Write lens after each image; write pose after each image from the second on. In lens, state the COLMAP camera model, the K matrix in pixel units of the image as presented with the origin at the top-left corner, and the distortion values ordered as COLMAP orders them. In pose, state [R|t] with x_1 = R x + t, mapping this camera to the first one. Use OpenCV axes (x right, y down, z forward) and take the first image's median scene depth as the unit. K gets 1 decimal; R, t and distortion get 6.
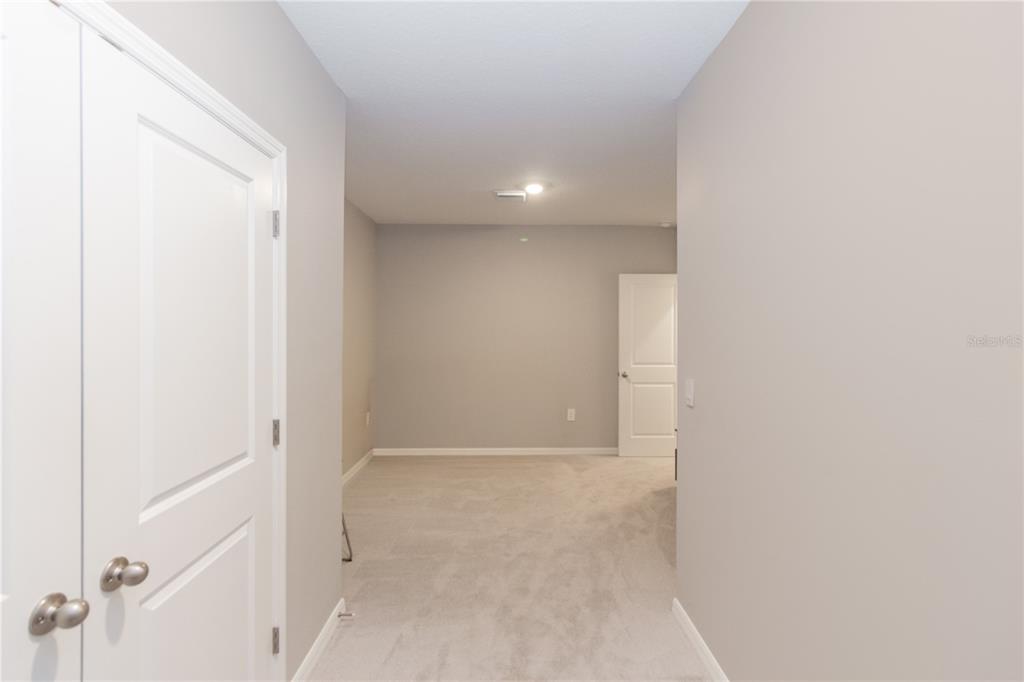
lens RADIAL K [[472.9, 0, 511.0], [0, 472.9, 329.7], [0, 0, 1]] dist [0.002245, 0.000140]
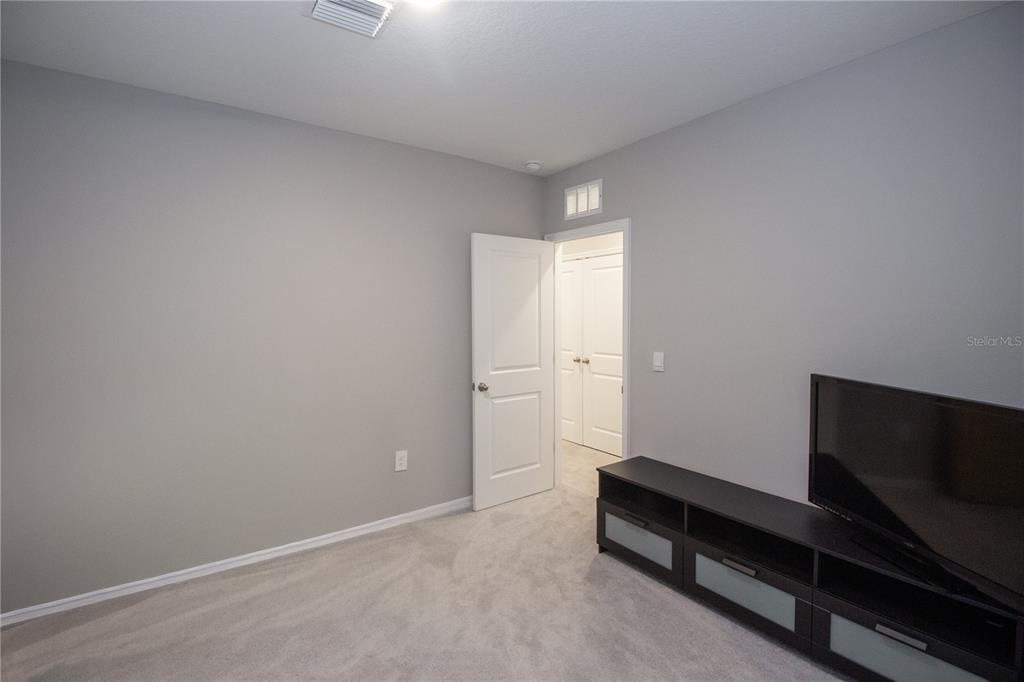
lens RADIAL K [[472.9, 0, 511.0], [0, 472.9, 329.7], [0, 0, 1]] dist [0.002245, 0.000140]
pose [[0.816310, -0.024524, 0.577093, -0.106119], [0.010064, 0.999550, 0.028241, -0.003027], [-0.577526, -0.017246, 0.816190, 0.437875]]
